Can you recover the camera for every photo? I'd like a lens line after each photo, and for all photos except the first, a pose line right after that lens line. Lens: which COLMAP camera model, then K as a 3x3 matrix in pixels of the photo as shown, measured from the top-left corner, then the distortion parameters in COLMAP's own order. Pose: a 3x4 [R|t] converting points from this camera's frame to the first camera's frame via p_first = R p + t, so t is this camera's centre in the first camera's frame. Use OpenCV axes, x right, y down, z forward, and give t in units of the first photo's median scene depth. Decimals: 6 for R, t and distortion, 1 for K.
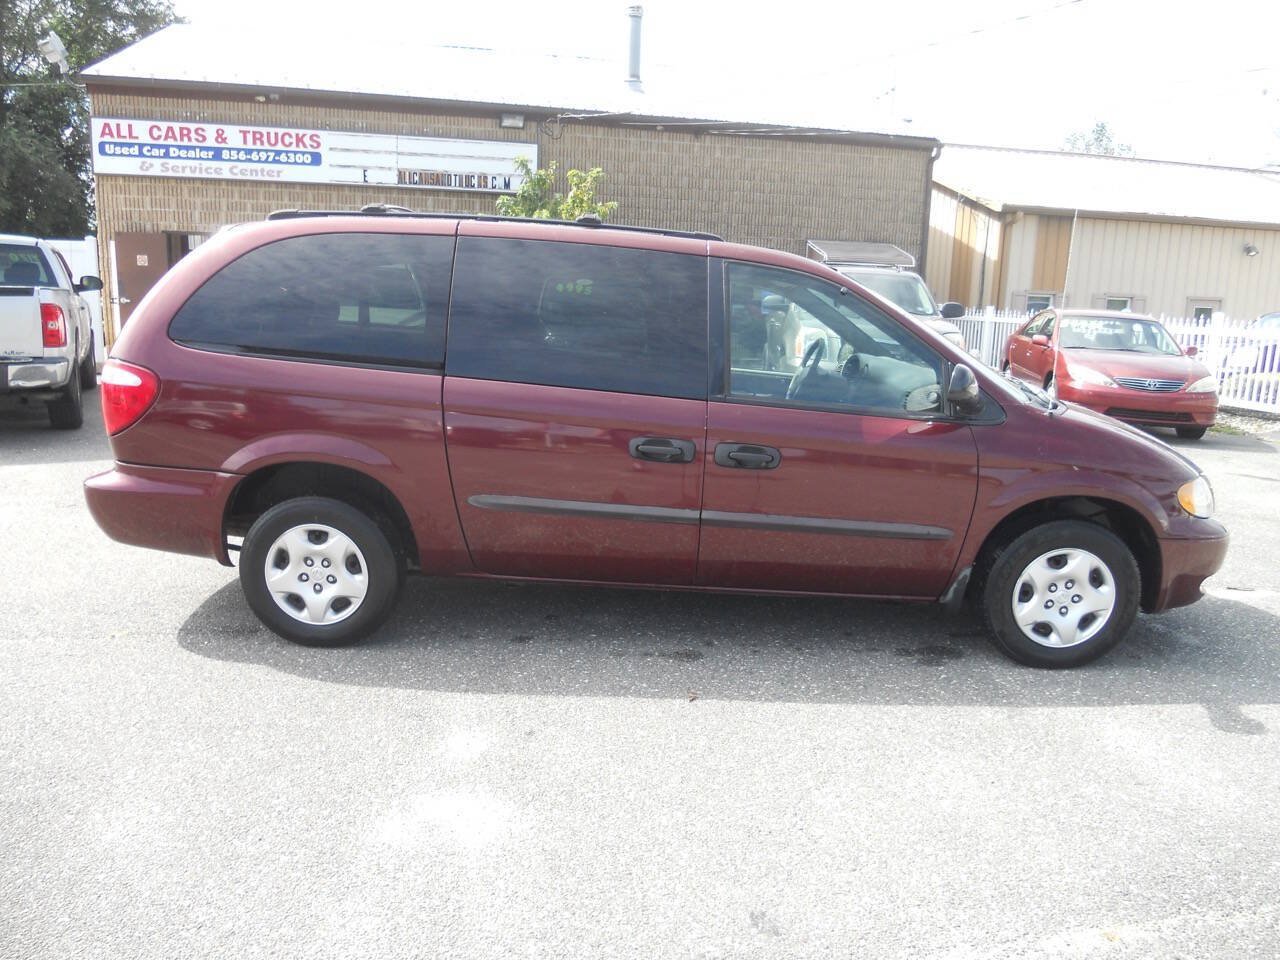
lens RADIAL K [[1066.5, 0, 658.8], [0, 1066.5, 481.0], [0, 0, 1]] dist [-0.003005, -0.048610]
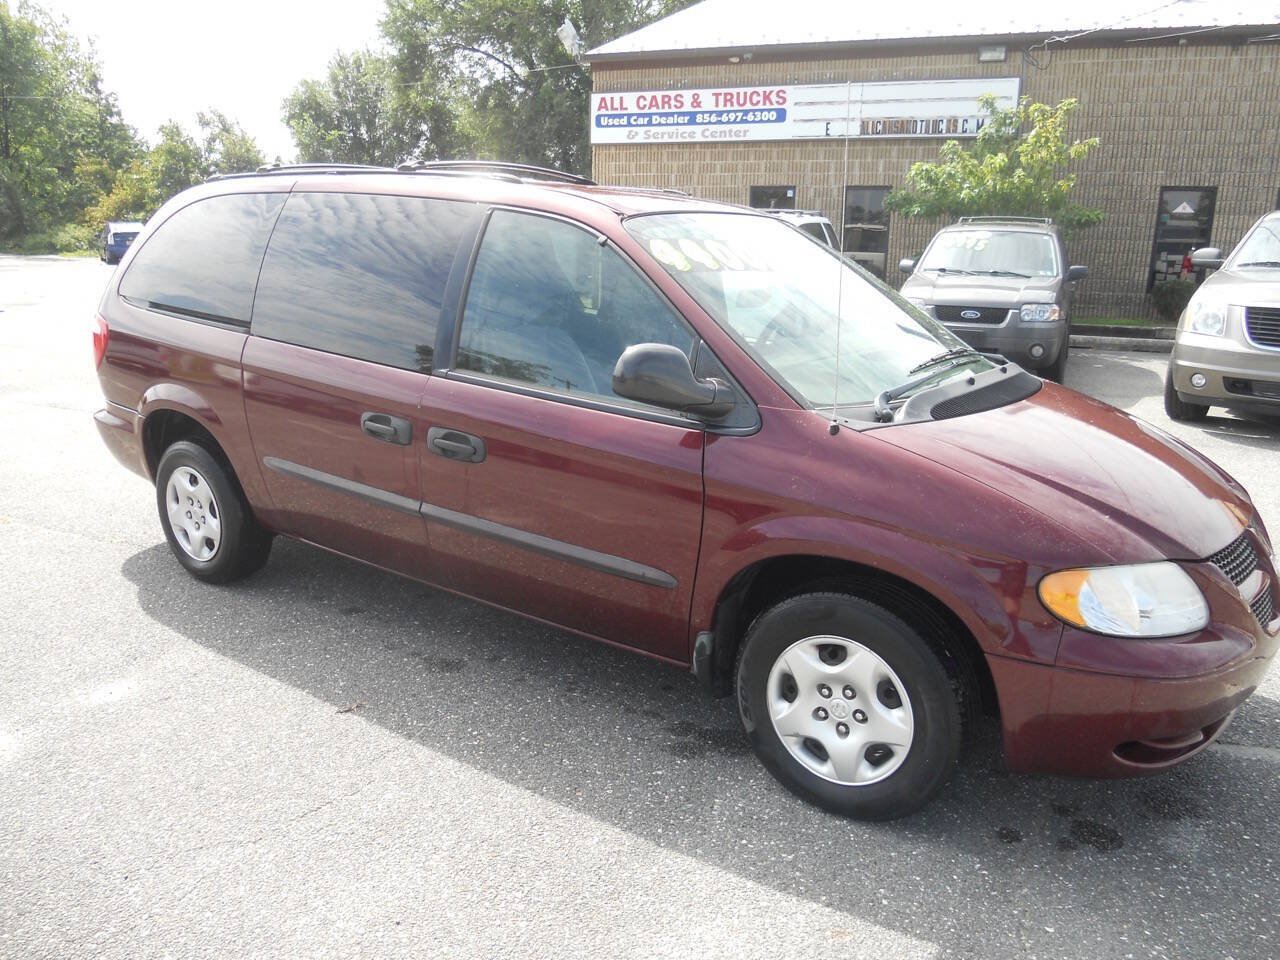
lens RADIAL K [[1066.5, 0, 658.8], [0, 1066.5, 481.0], [0, 0, 1]] dist [-0.003005, -0.048610]
pose [[0.786696, 0.121180, -0.605330, 0.237335], [-0.098273, 0.992624, 0.070995, -0.023241], [0.609468, 0.003636, 0.792802, 0.144630]]
